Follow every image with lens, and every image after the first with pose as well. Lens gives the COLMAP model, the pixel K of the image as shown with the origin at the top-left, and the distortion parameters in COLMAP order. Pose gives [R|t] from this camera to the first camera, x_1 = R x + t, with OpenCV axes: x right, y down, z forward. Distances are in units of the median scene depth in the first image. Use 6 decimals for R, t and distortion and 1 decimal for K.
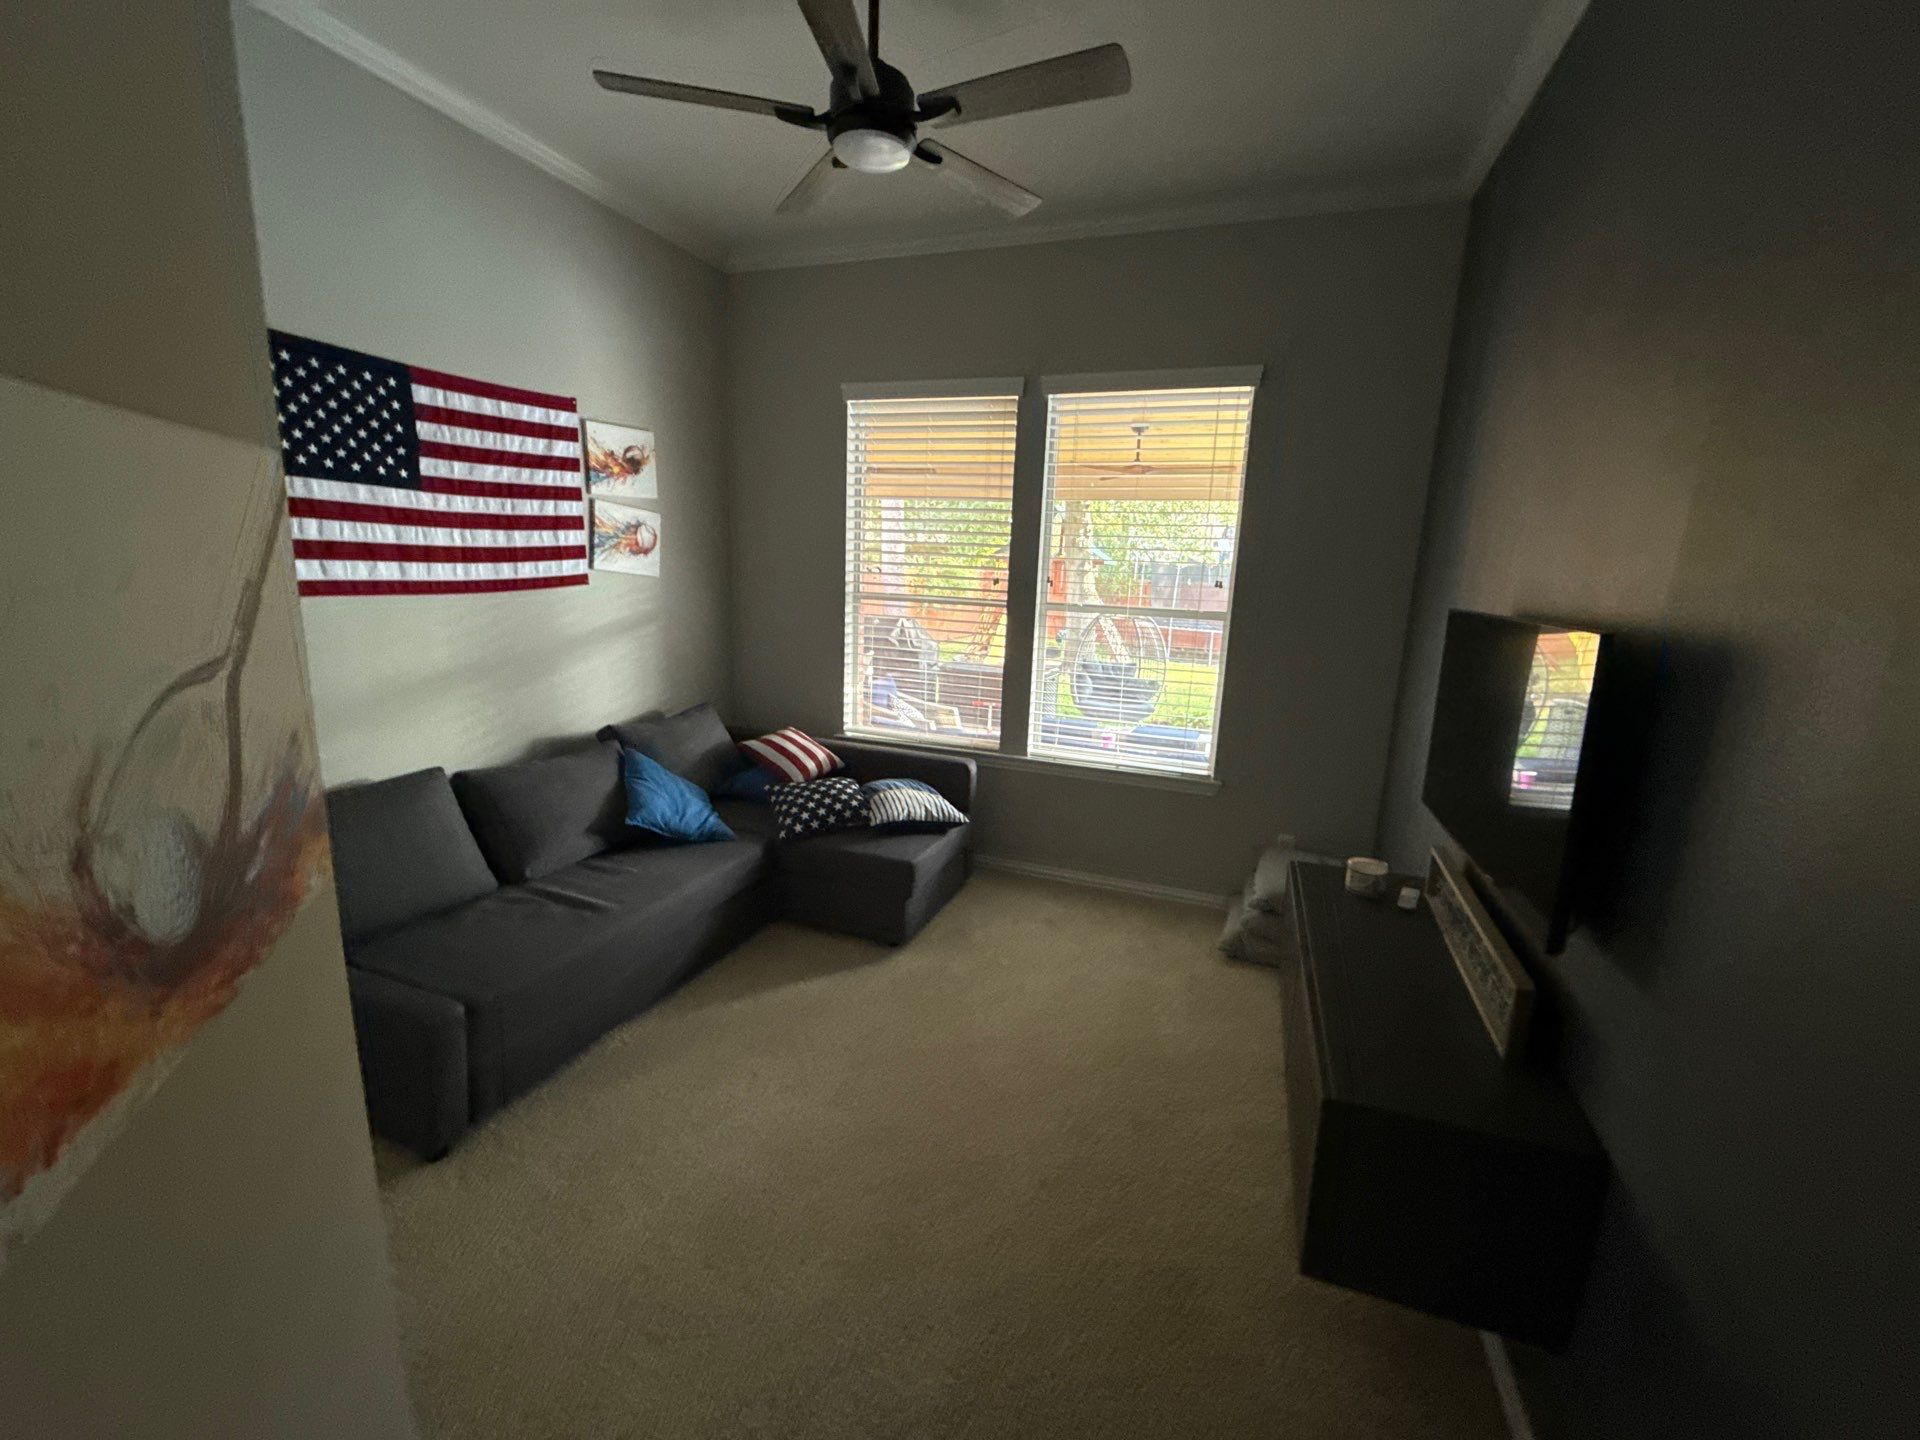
lens RADIAL K [[762.8, 0, 964.5], [0, 762.8, 714.8], [0, 0, 1]] dist [0.000012, -0.000383]
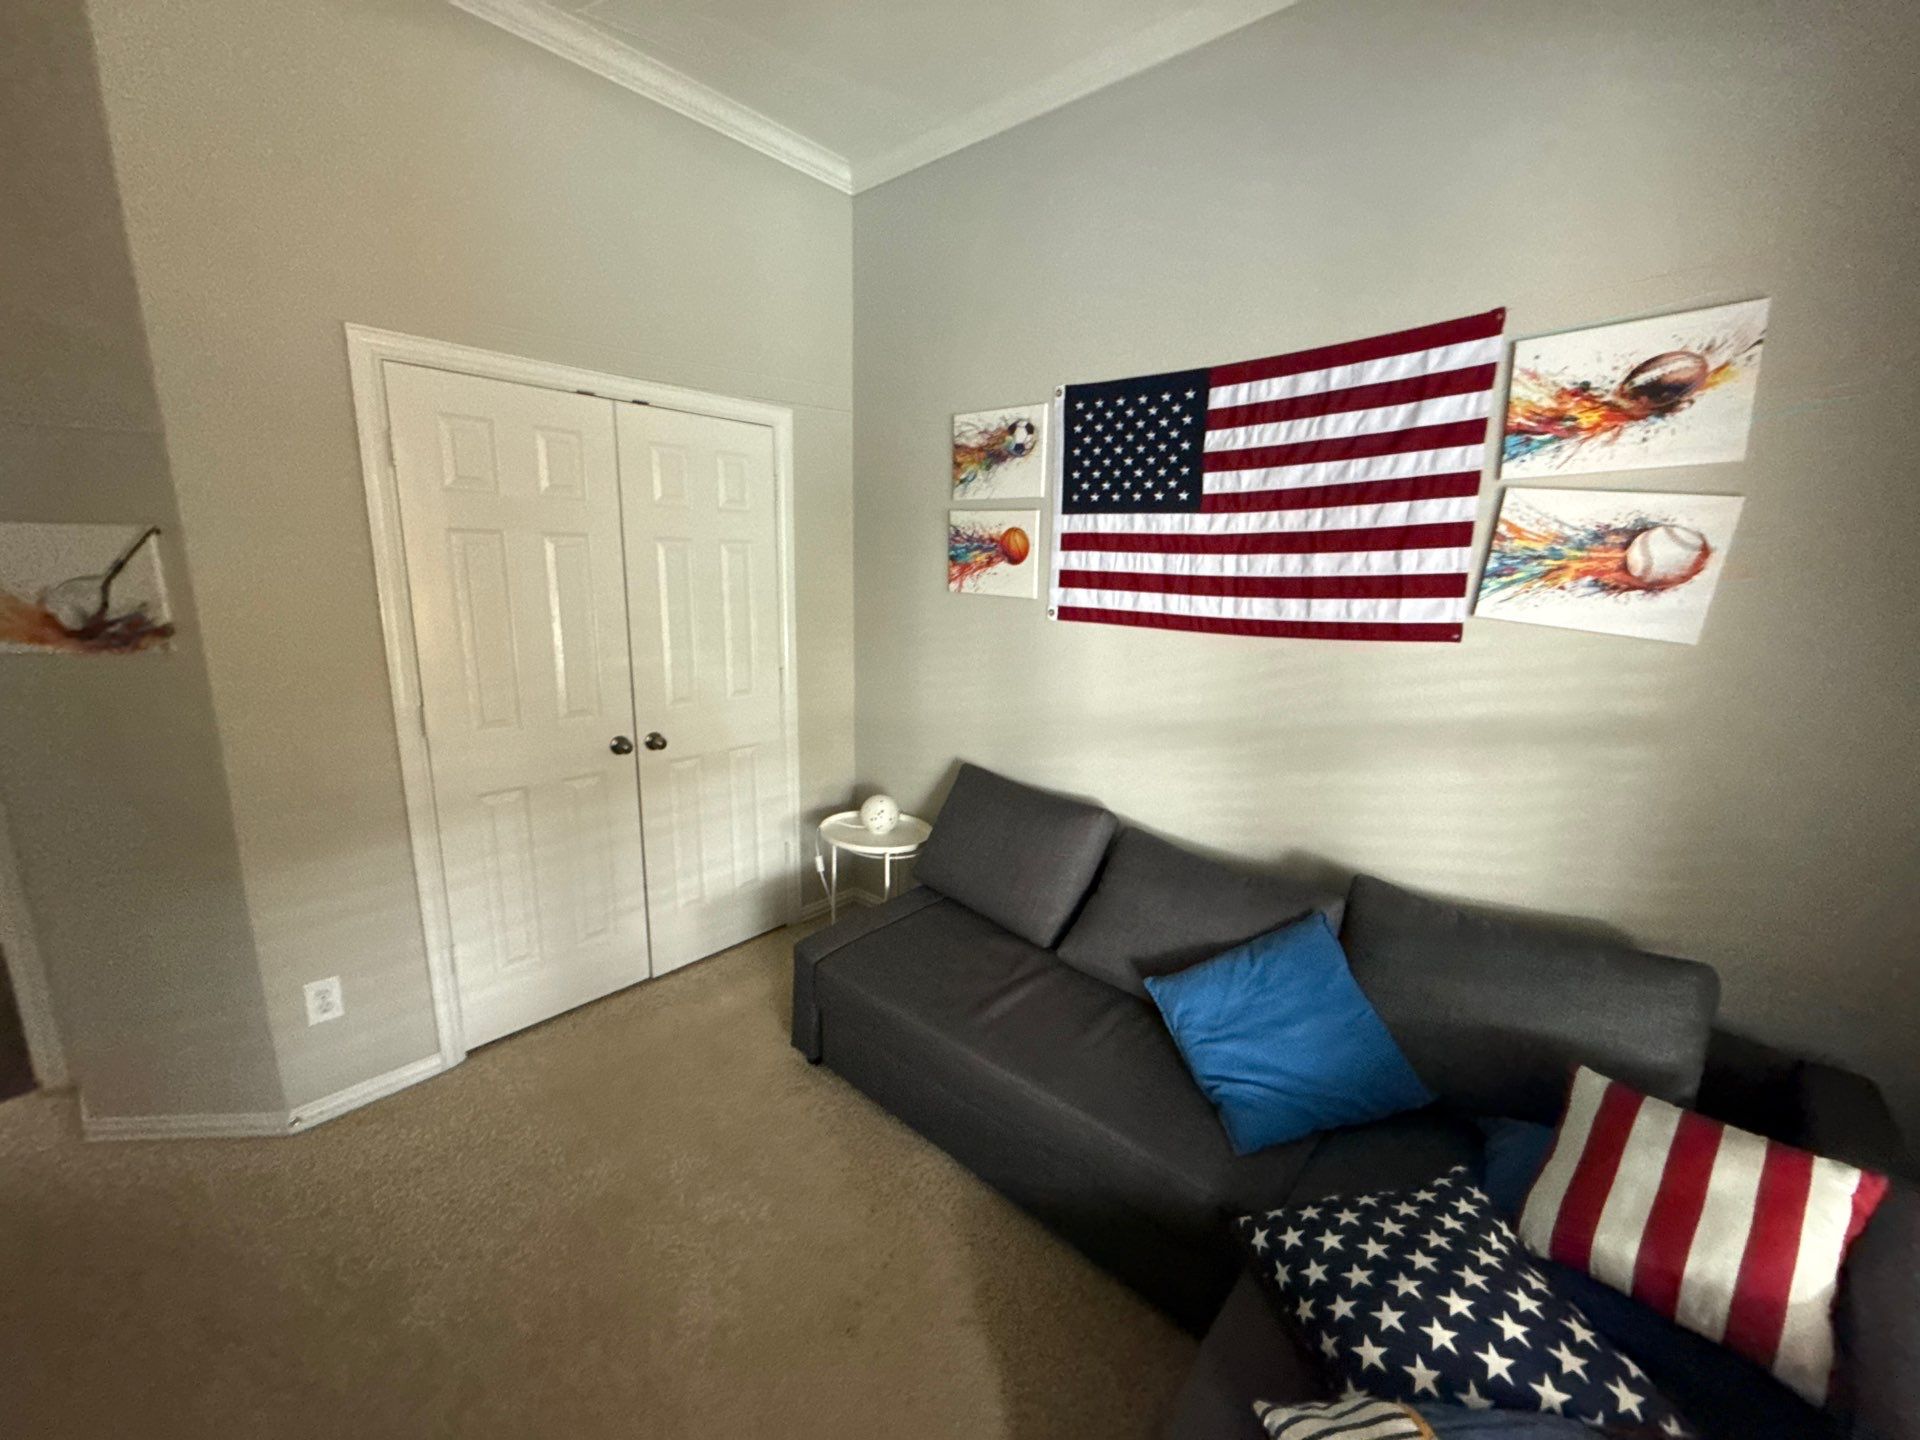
lens RADIAL K [[762.8, 0, 971.7], [0, 762.8, 718.1], [0, 0, 1]] dist [0.000012, -0.000383]
pose [[-0.355620, 0.139621, -0.924143, 0.168380], [-0.219644, 0.948602, 0.227837, -0.169260], [0.908455, 0.284006, -0.306675, 0.872049]]
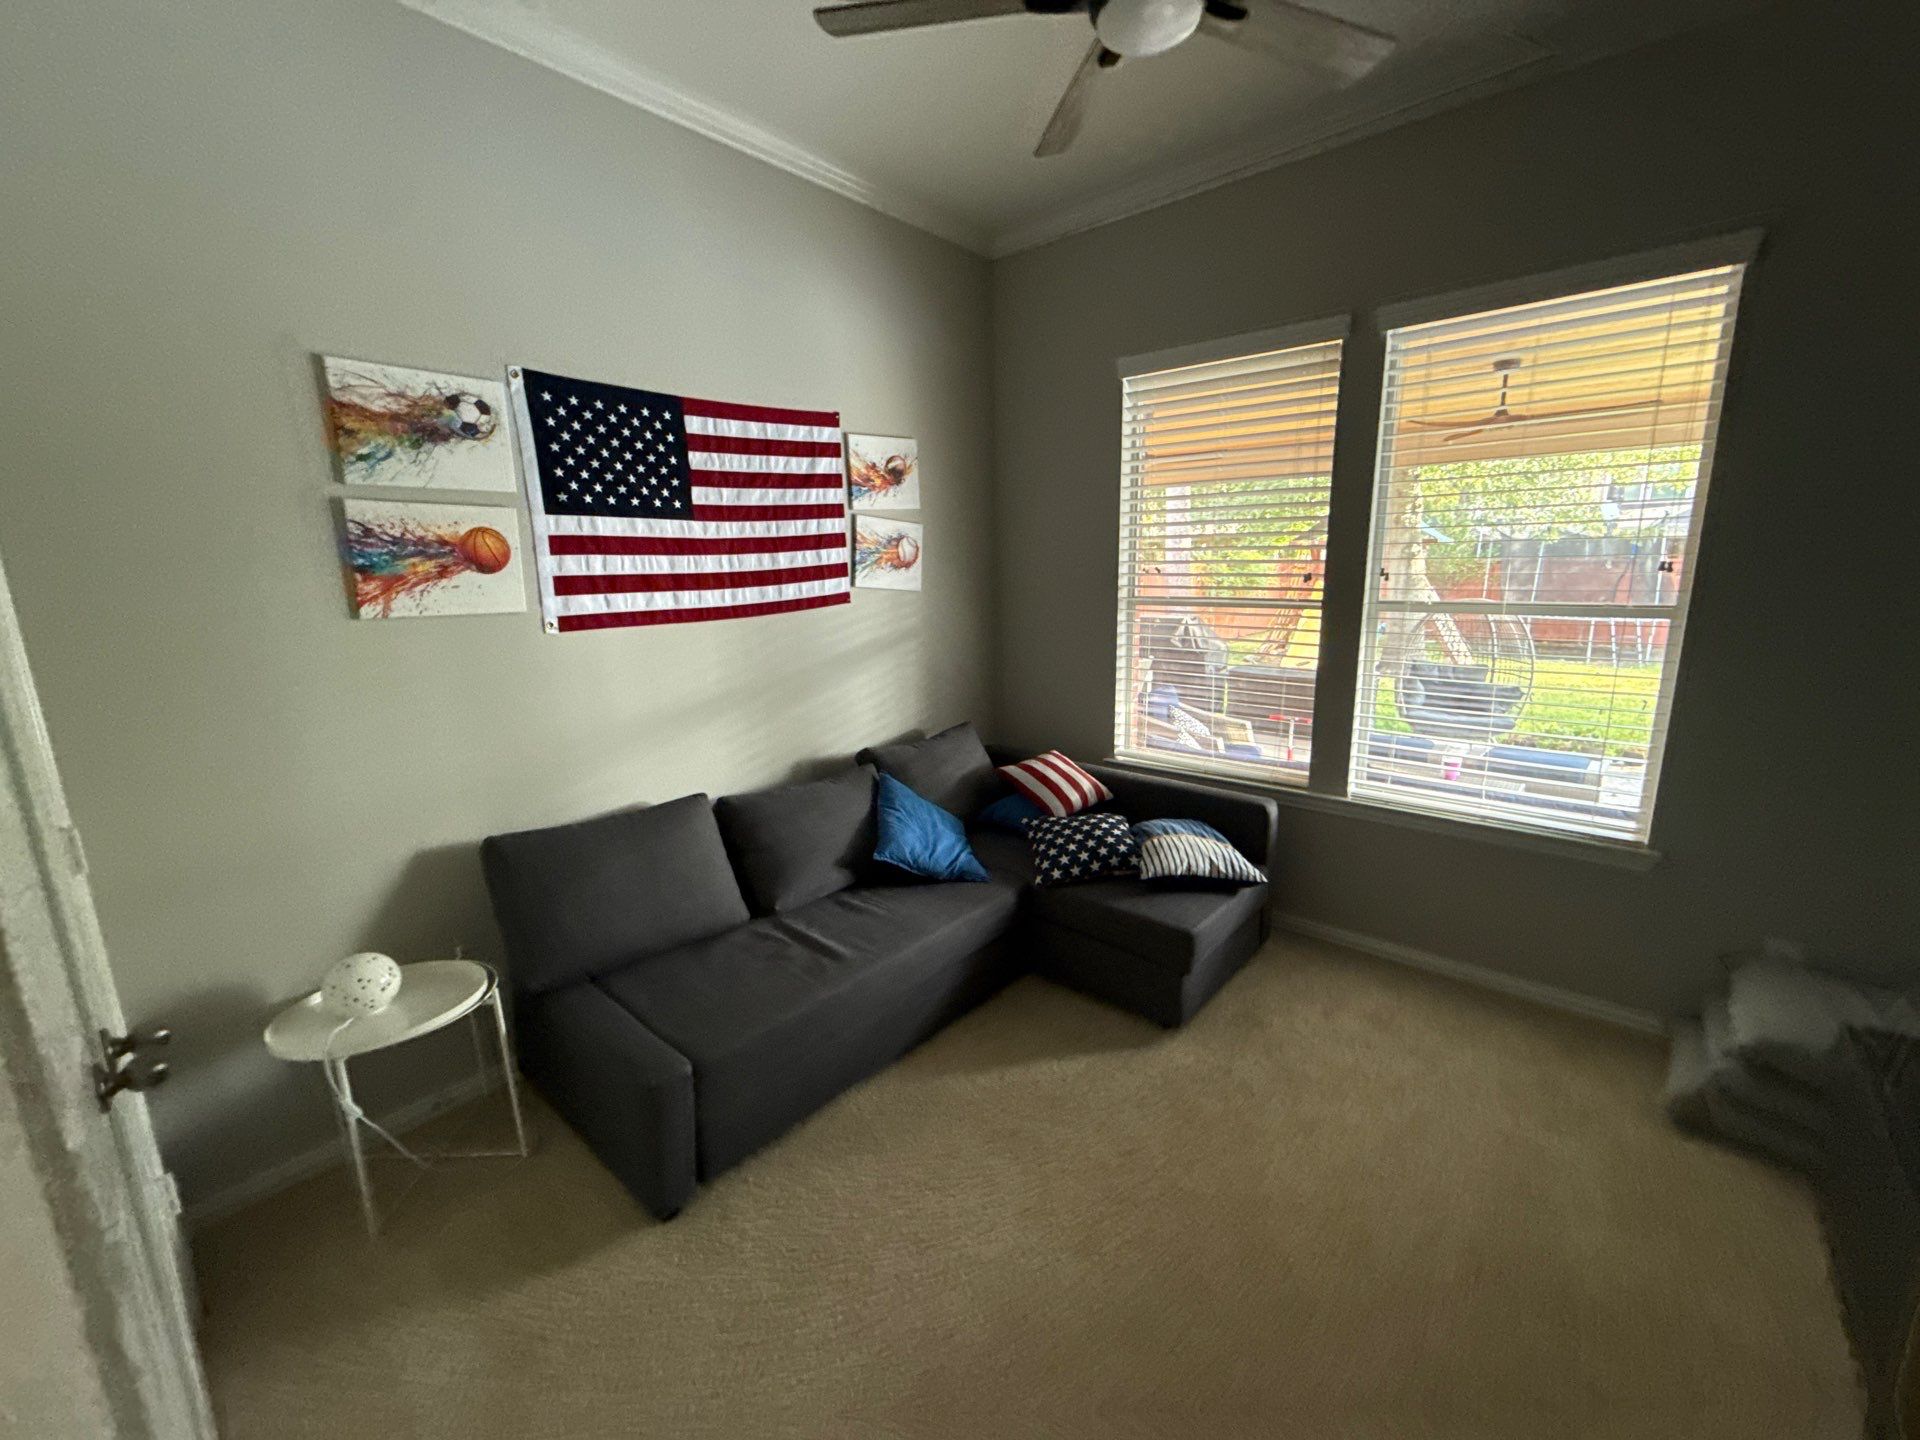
lens RADIAL K [[762.8, 0, 961.0], [0, 762.8, 714.7], [0, 0, 1]] dist [0.000012, -0.000383]
pose [[0.932478, 0.014943, -0.360919, -0.007337], [-0.013926, 0.999888, 0.005419, -0.035569], [0.360959, -0.000027, 0.932582, 0.144361]]
